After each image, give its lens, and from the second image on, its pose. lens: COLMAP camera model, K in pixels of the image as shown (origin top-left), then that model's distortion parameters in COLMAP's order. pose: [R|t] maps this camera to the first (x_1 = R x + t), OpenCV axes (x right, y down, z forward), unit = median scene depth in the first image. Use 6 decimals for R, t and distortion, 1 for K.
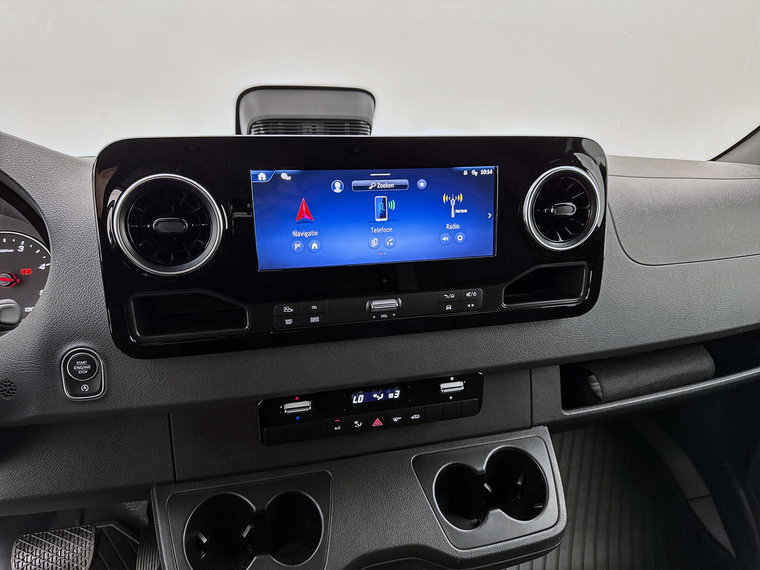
lens RADIAL K [[543.3, 0, 385.3], [0, 543.3, 292.4], [0, 0, 1]] dist [0.036669, -0.074256]
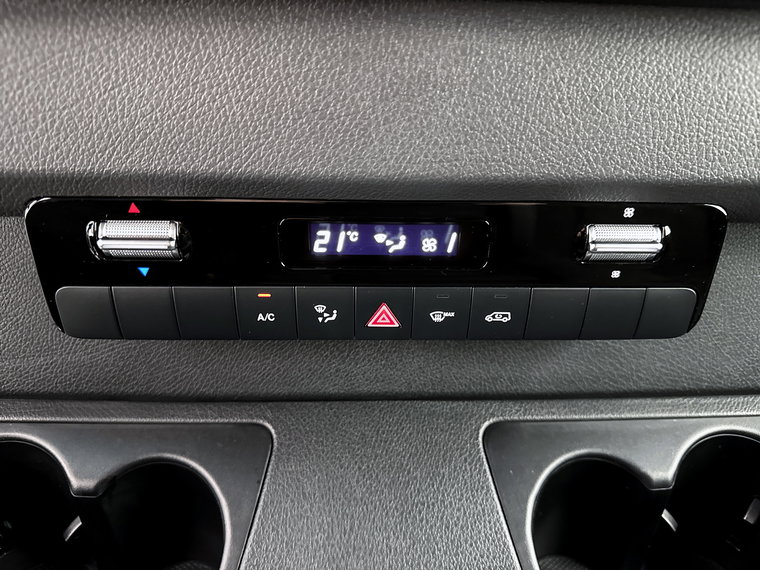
lens RADIAL K [[543.3, 0, 381.1], [0, 543.3, 284.9], [0, 0, 1]] dist [0.036669, -0.074256]
pose [[0.969303, 0.107270, -0.221236, 0.059376], [-0.081148, 0.988961, 0.123984, 0.178146], [0.232093, -0.102225, 0.967307, 0.675998]]
